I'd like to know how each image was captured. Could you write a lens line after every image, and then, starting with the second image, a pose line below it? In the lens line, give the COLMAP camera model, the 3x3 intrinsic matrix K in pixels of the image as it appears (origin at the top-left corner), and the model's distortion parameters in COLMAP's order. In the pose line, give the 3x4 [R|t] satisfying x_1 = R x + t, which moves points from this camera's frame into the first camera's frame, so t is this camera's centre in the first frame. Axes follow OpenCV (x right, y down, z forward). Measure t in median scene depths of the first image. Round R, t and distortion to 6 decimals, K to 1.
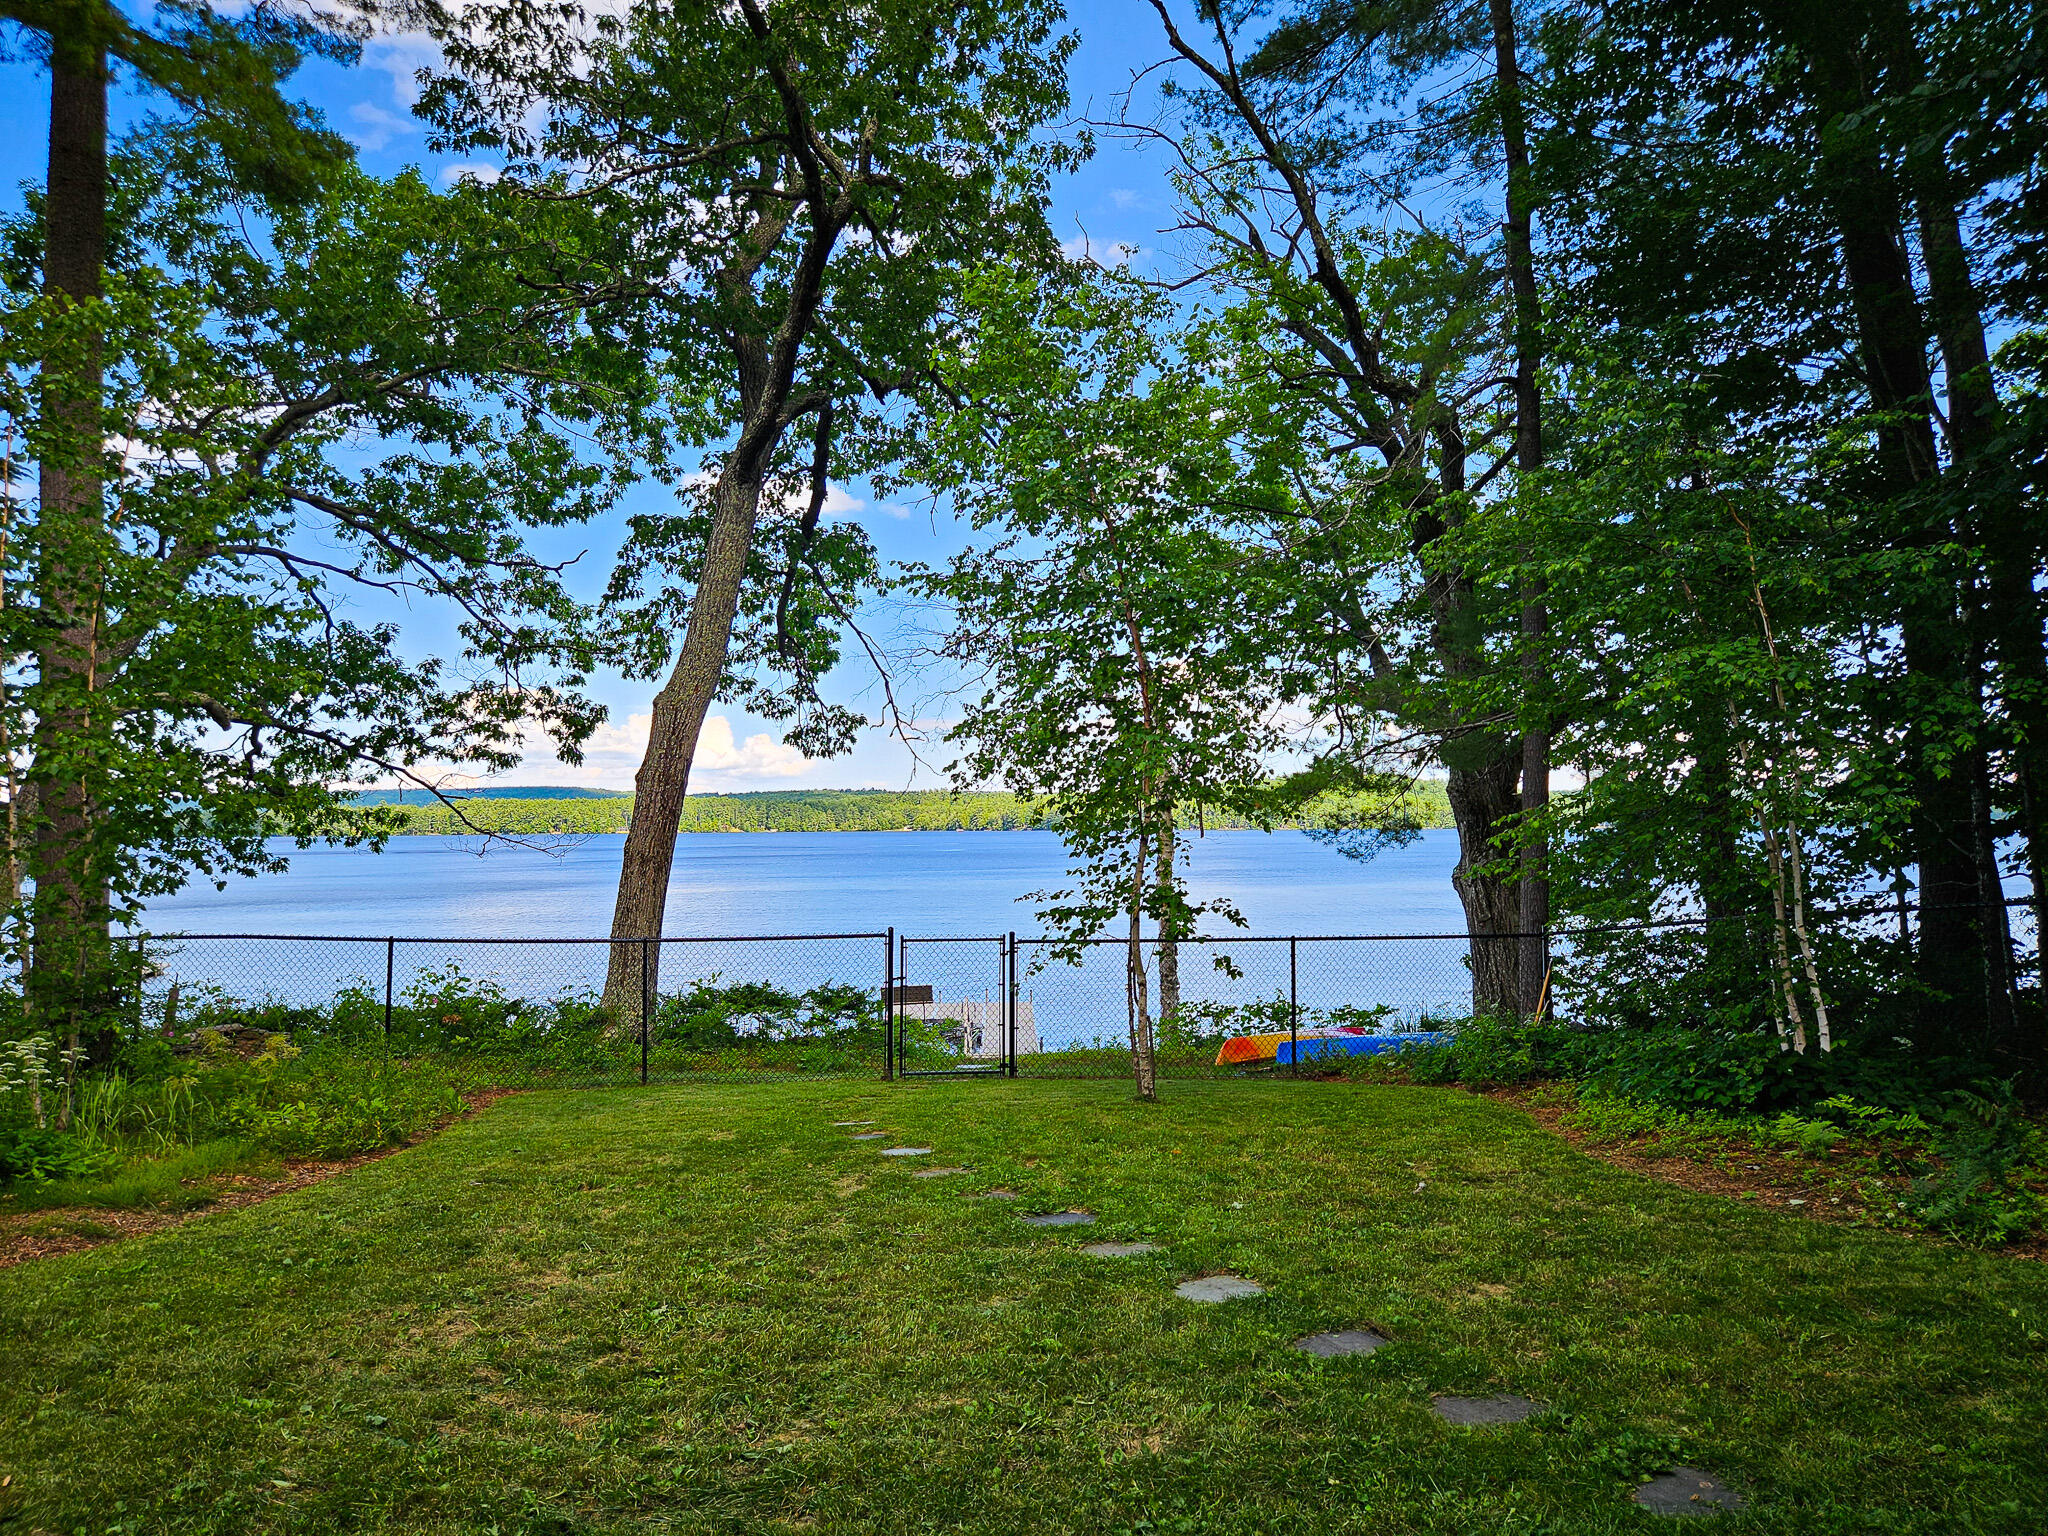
lens RADIAL K [[1365.2, 0, 1023.7], [0, 1365.2, 771.9], [0, 0, 1]] dist [0.019124, -0.002077]
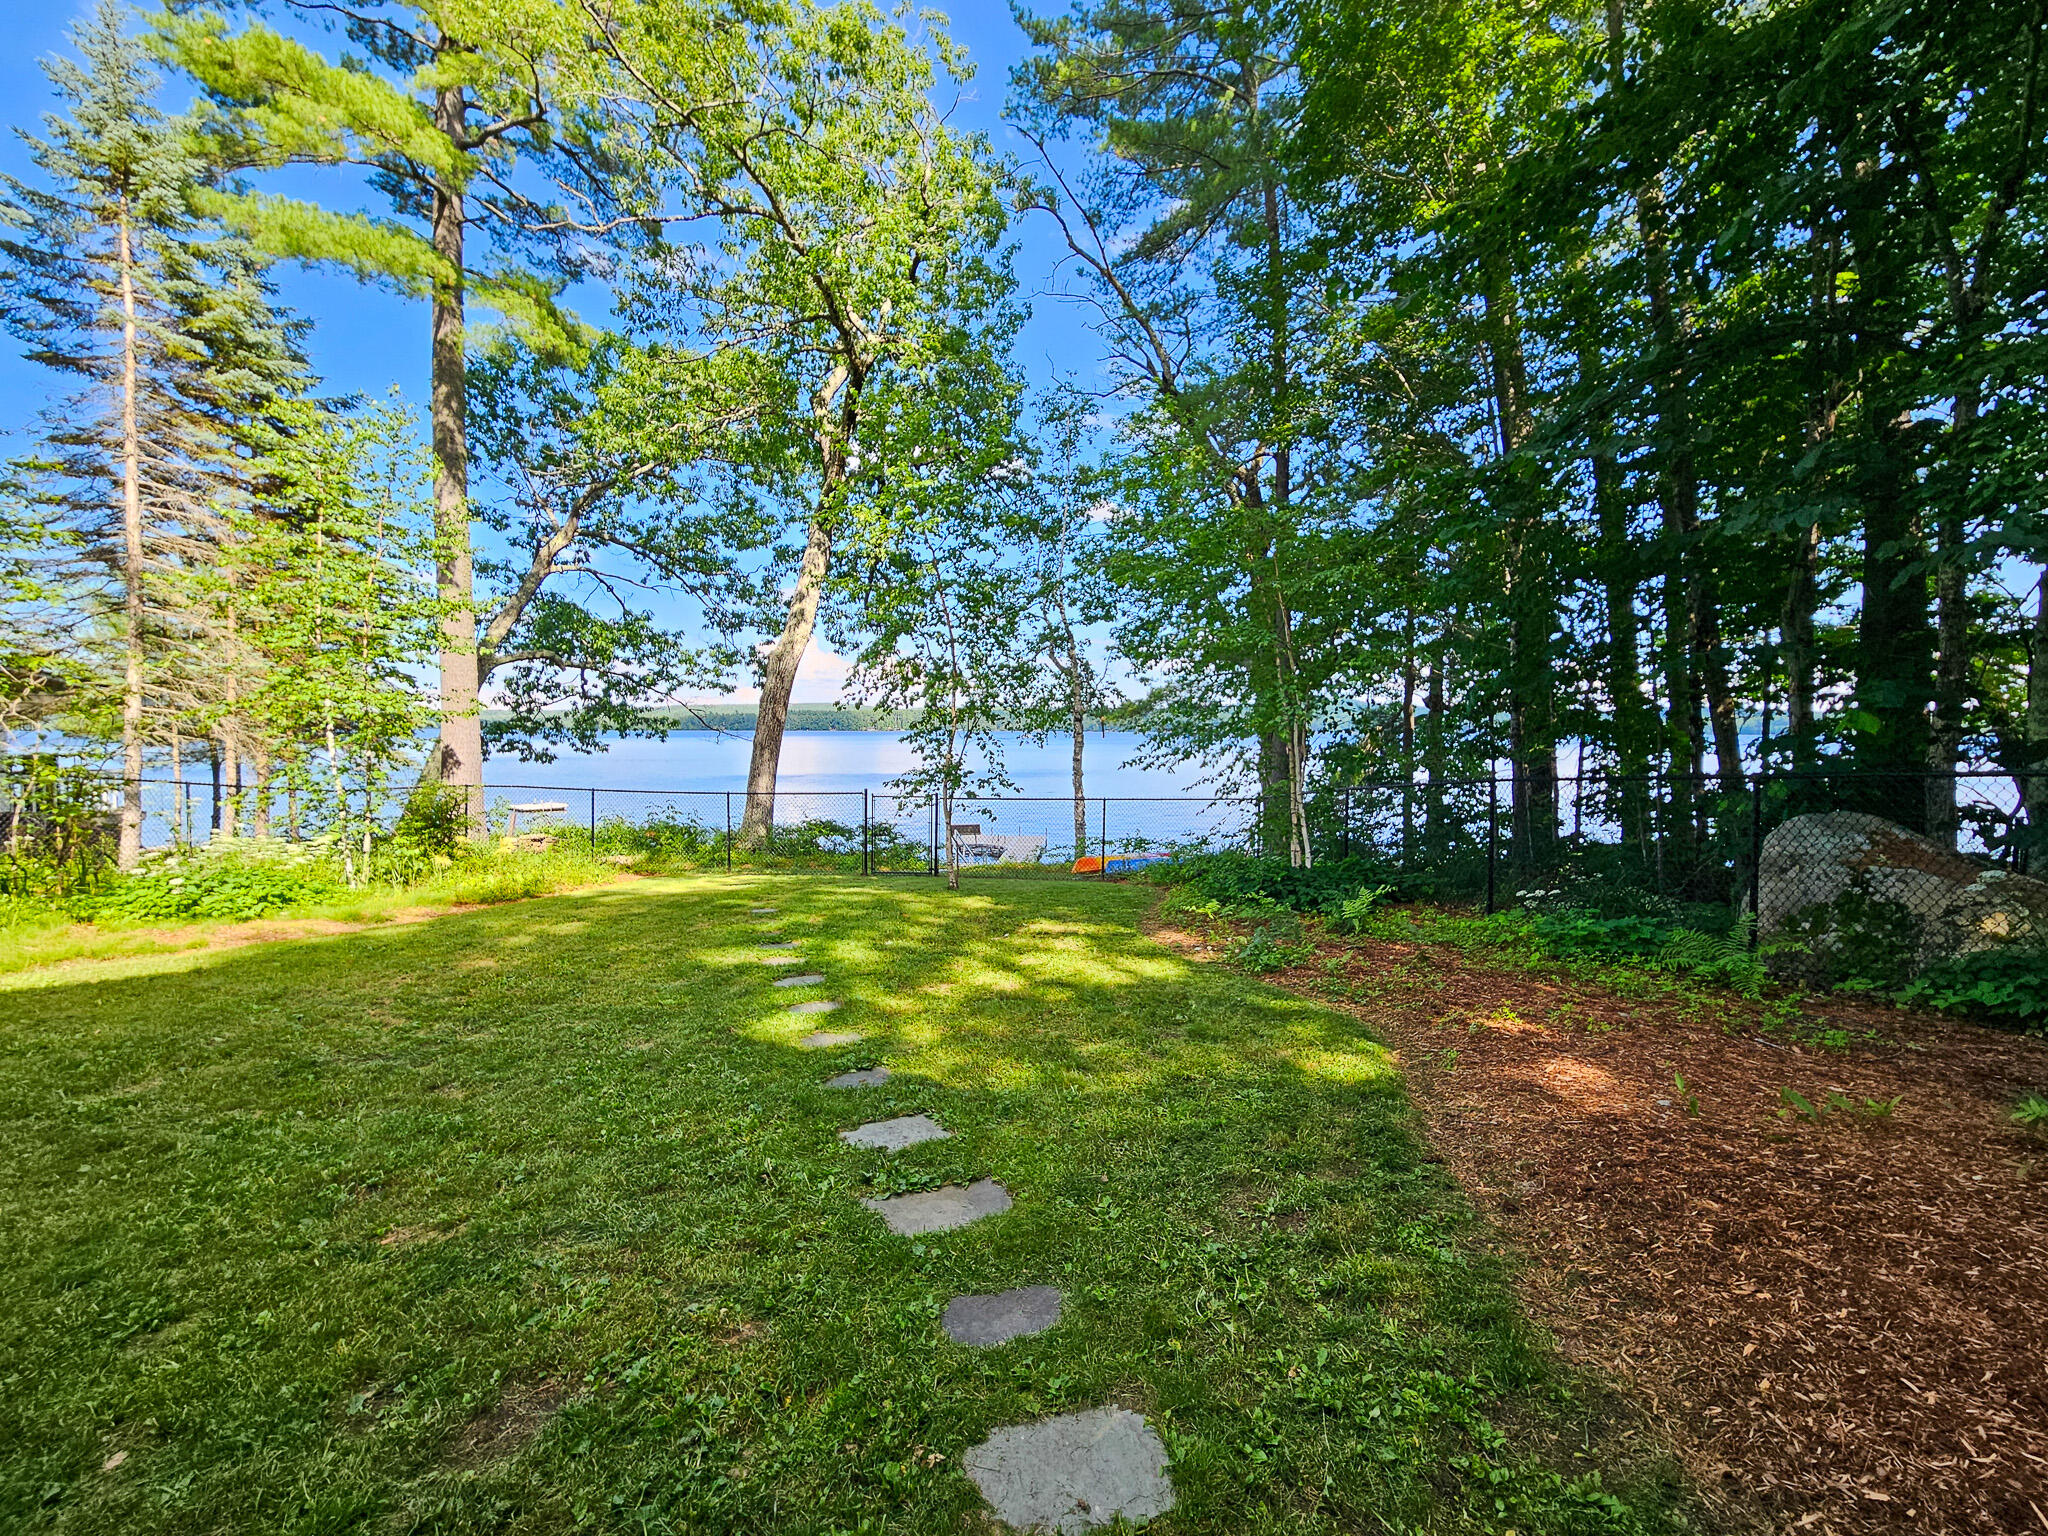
lens RADIAL K [[840.0, 0, 1022.3], [0, 840.0, 756.0], [0, 0, 1]] dist [-0.001771, 0.000334]
pose [[0.994450, 0.011435, -0.104583, 0.103771], [-0.003842, 0.997360, 0.072518, -0.002833], [0.105136, -0.071714, 0.991869, -0.016549]]
